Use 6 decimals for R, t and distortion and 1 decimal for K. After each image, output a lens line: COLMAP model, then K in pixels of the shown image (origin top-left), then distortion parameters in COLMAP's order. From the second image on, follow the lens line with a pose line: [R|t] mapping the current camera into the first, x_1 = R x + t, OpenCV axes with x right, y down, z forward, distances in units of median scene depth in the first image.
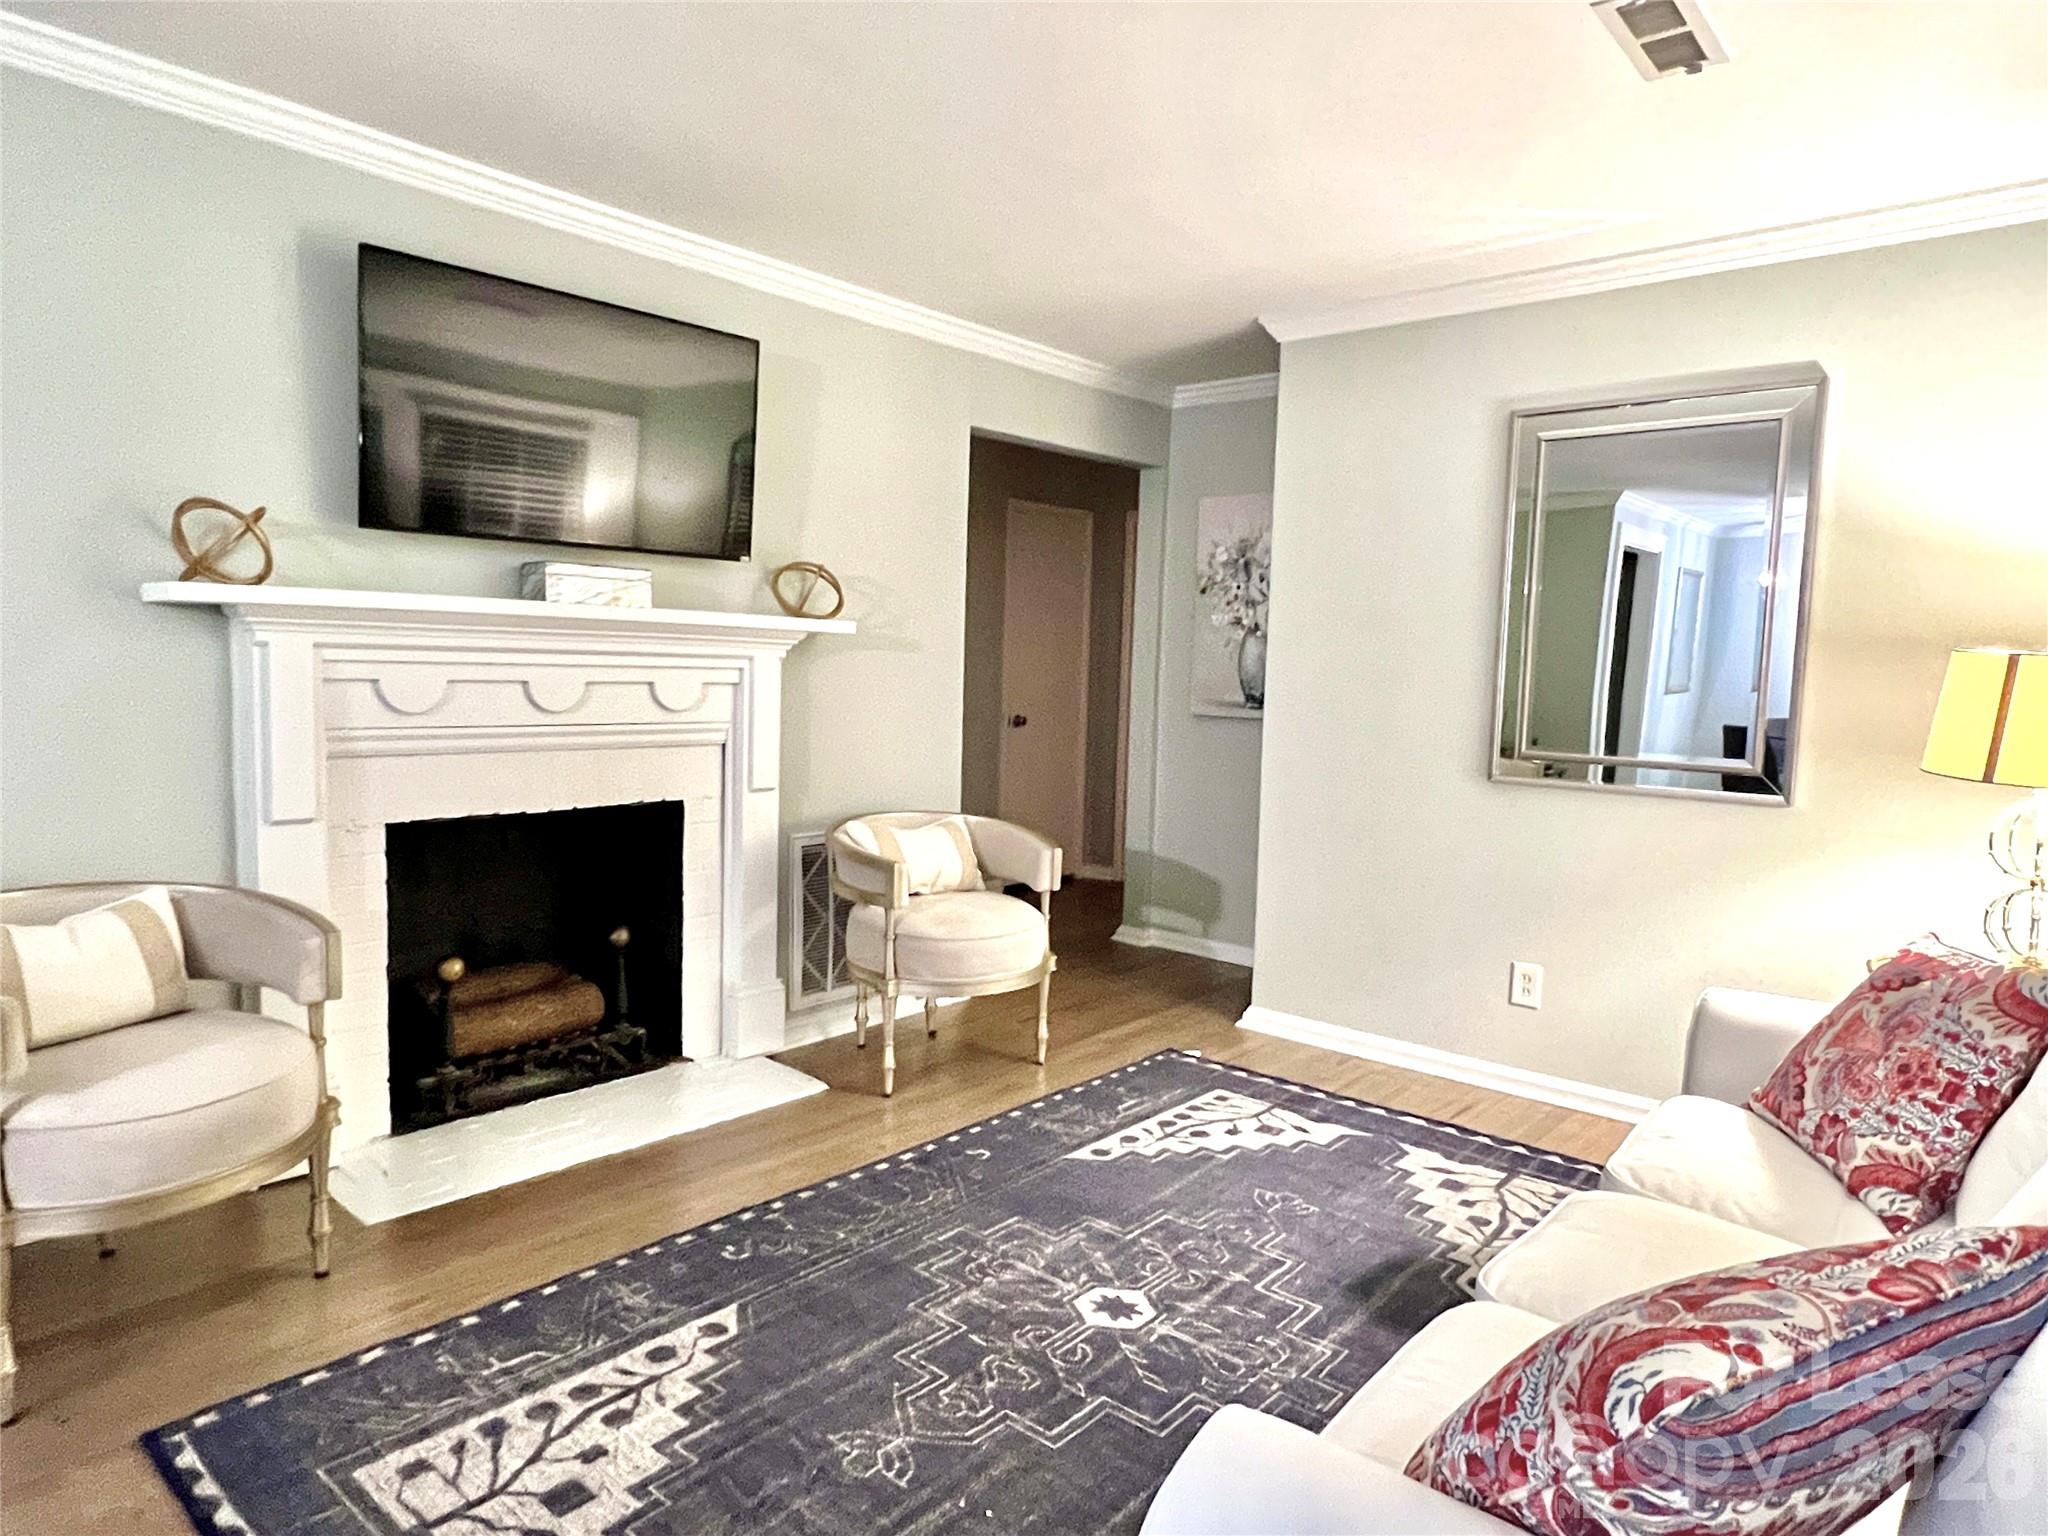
lens RADIAL K [[1239.1, 0, 1046.2], [0, 1239.1, 762.6], [0, 0, 1]] dist [-0.002142, 0.000460]
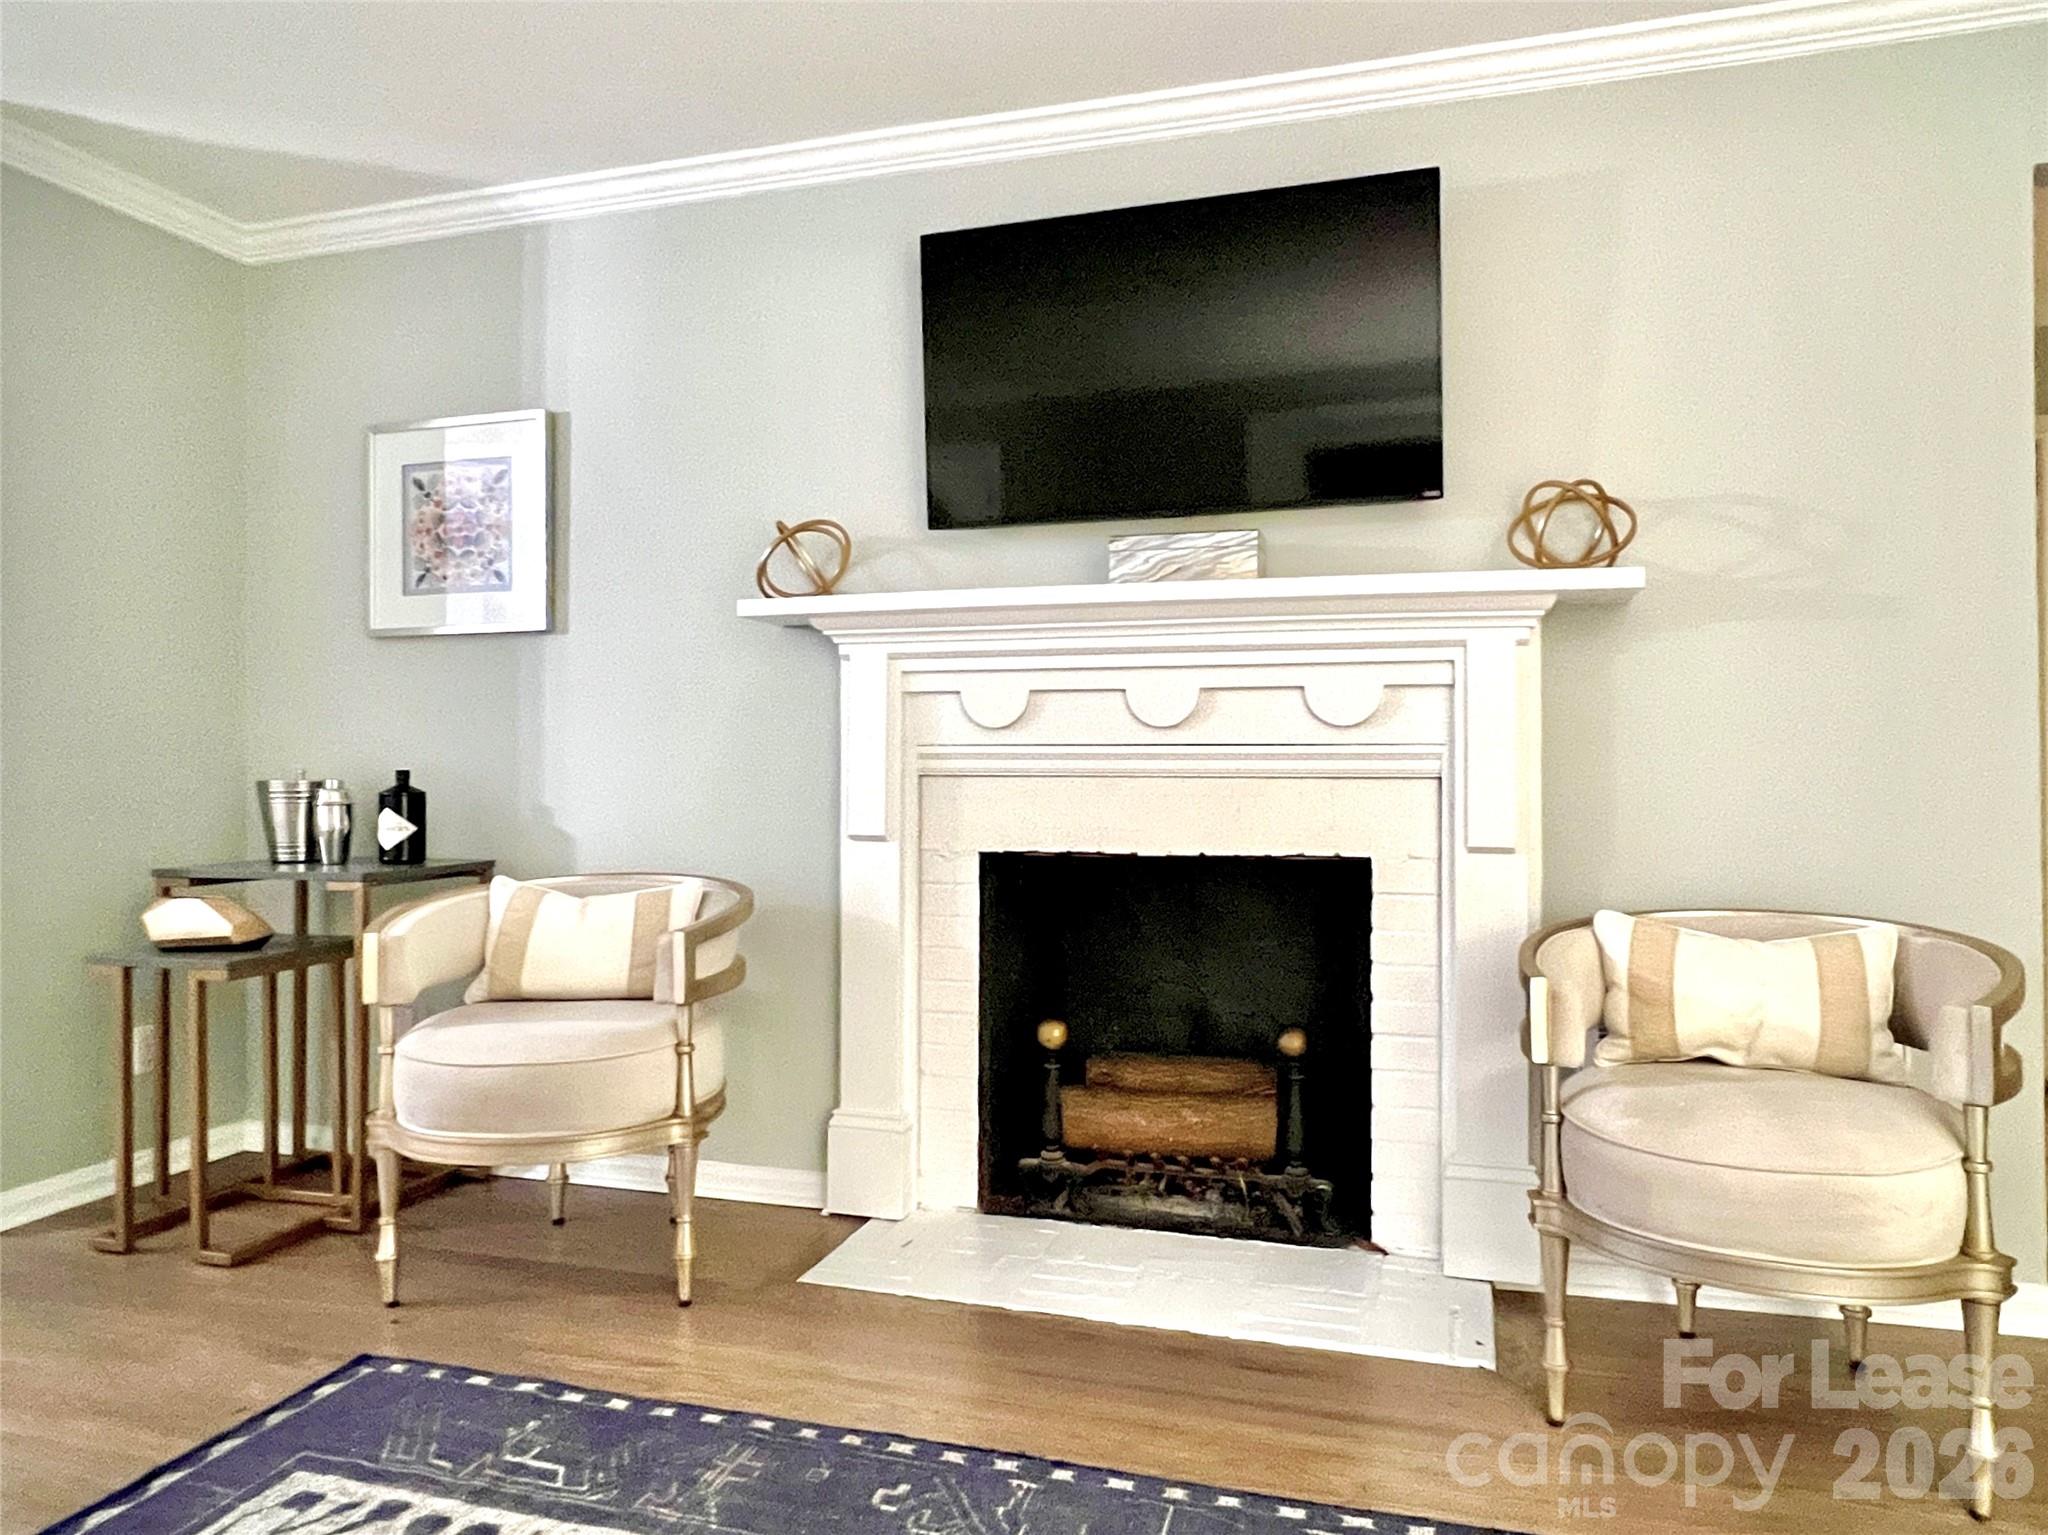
lens RADIAL K [[1336.1, 0, 1063.2], [0, 1336.1, 734.1], [0, 0, 1]] dist [-0.006331, 0.003510]
pose [[0.414590, -0.052881, -0.908471, 0.374775], [-0.060470, 0.994503, -0.085485, 0.042626], [0.907997, 0.090376, 0.409113, 0.638510]]
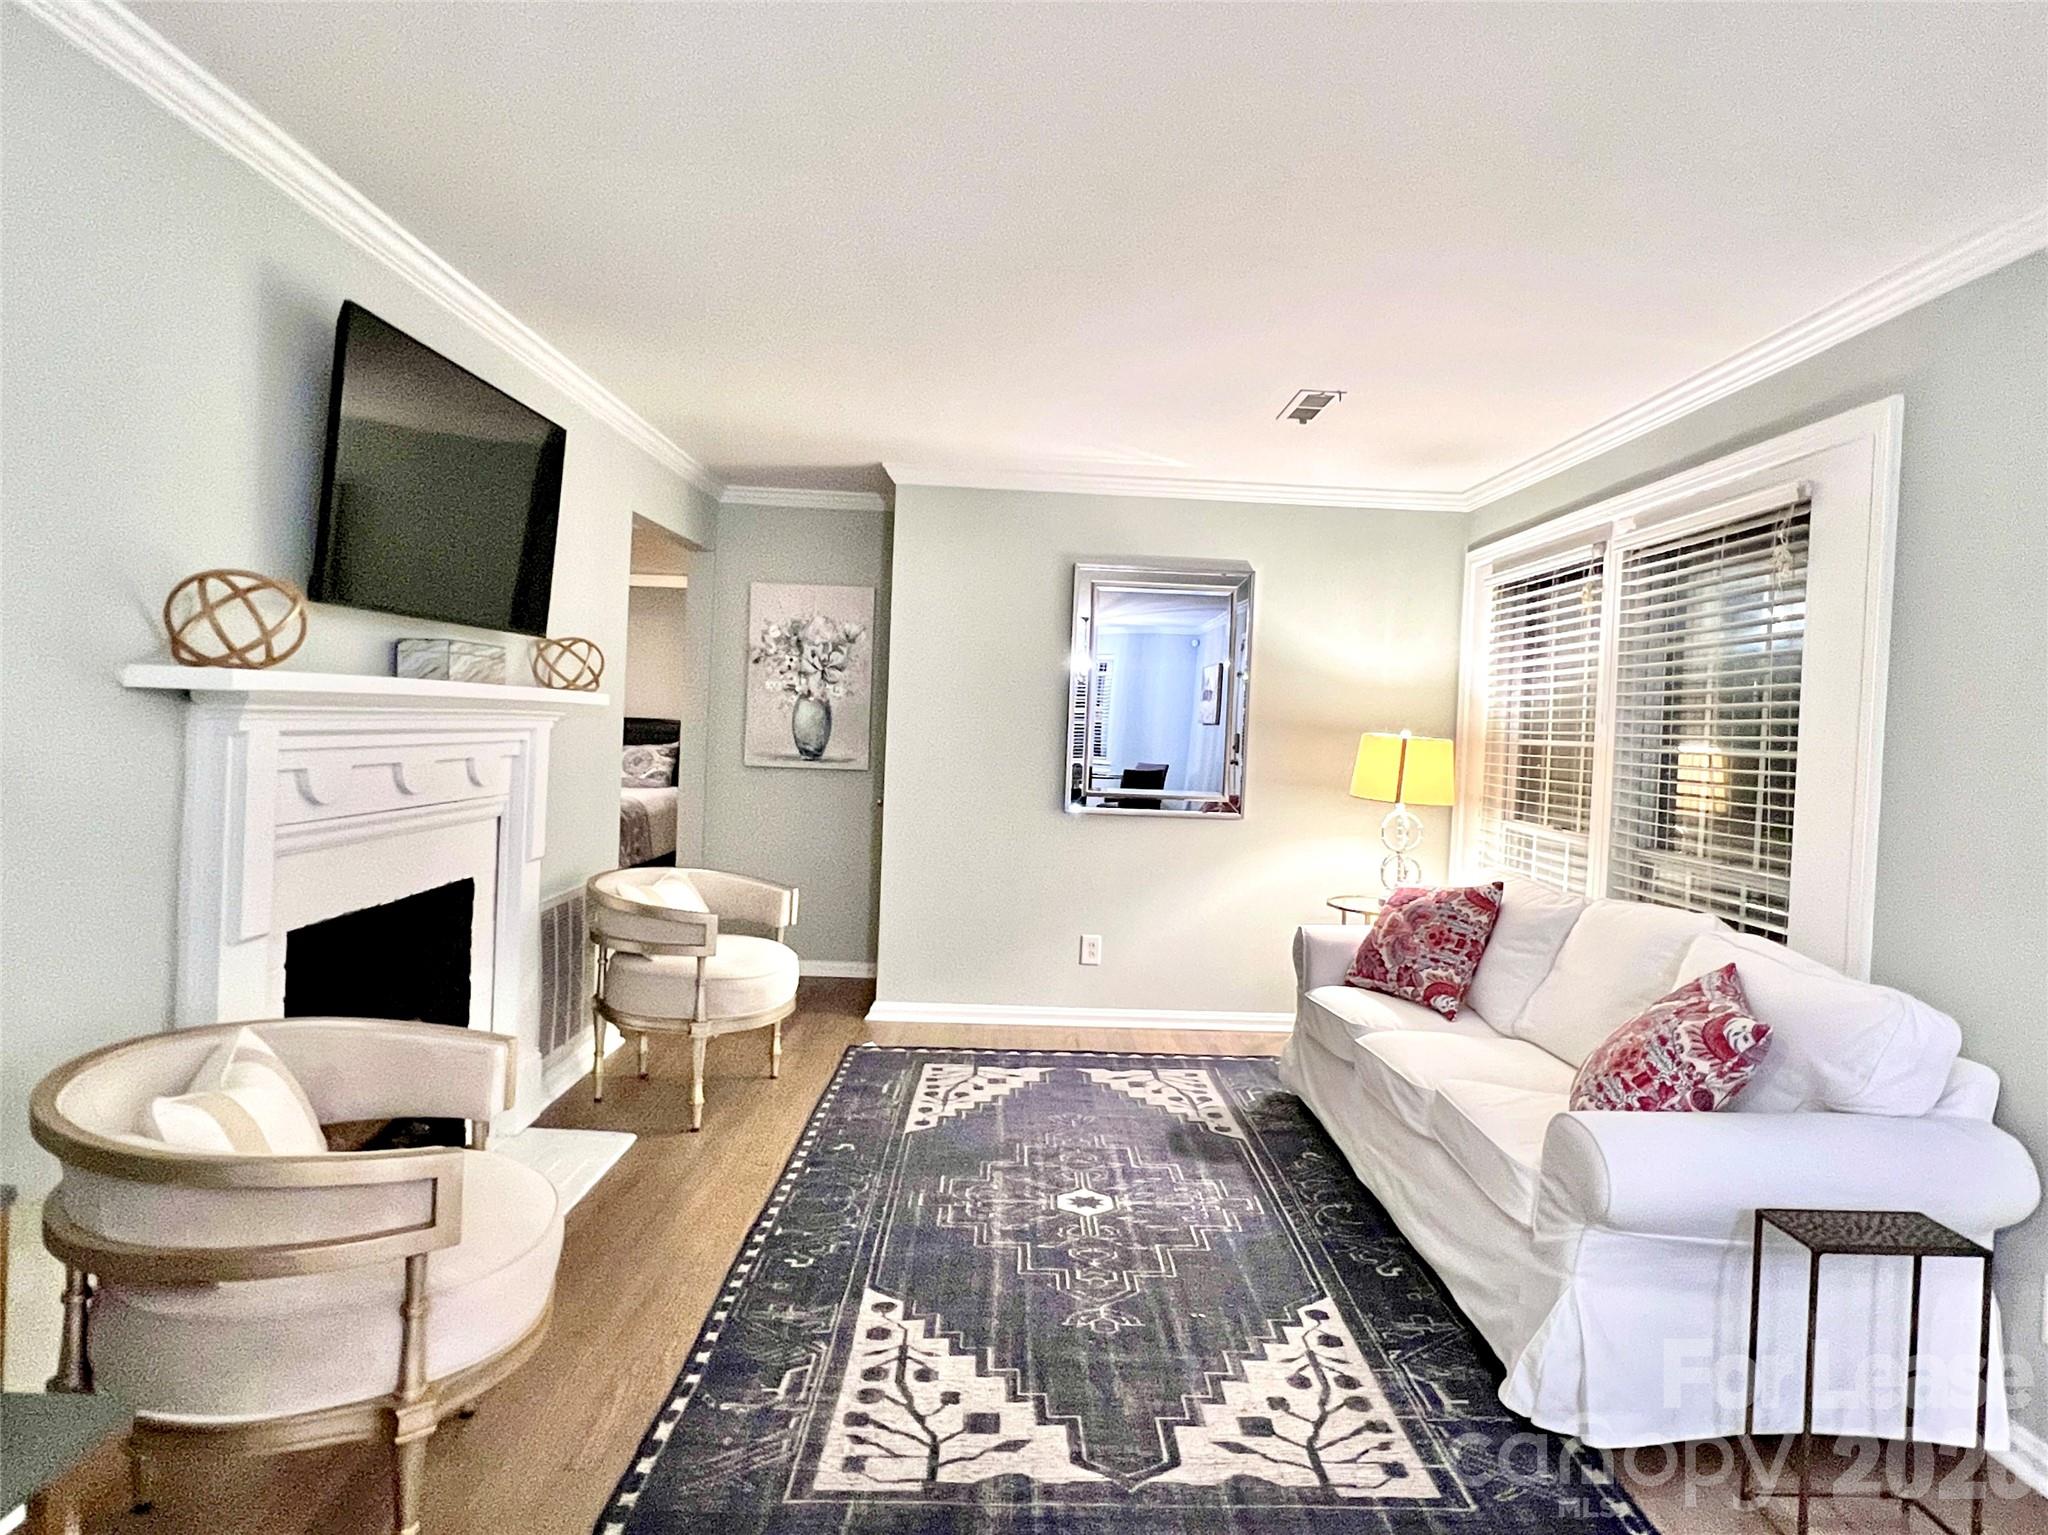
lens RADIAL K [[1120.3, 0, 1080.0], [0, 1120.3, 716.8], [0, 0, 1]] dist [-0.002865, 0.000093]
pose [[0.730434, 0.003999, 0.682972, -0.652328], [0.036277, 0.998344, -0.044644, -0.046349], [-0.682019, 0.057386, 0.729079, 0.028196]]
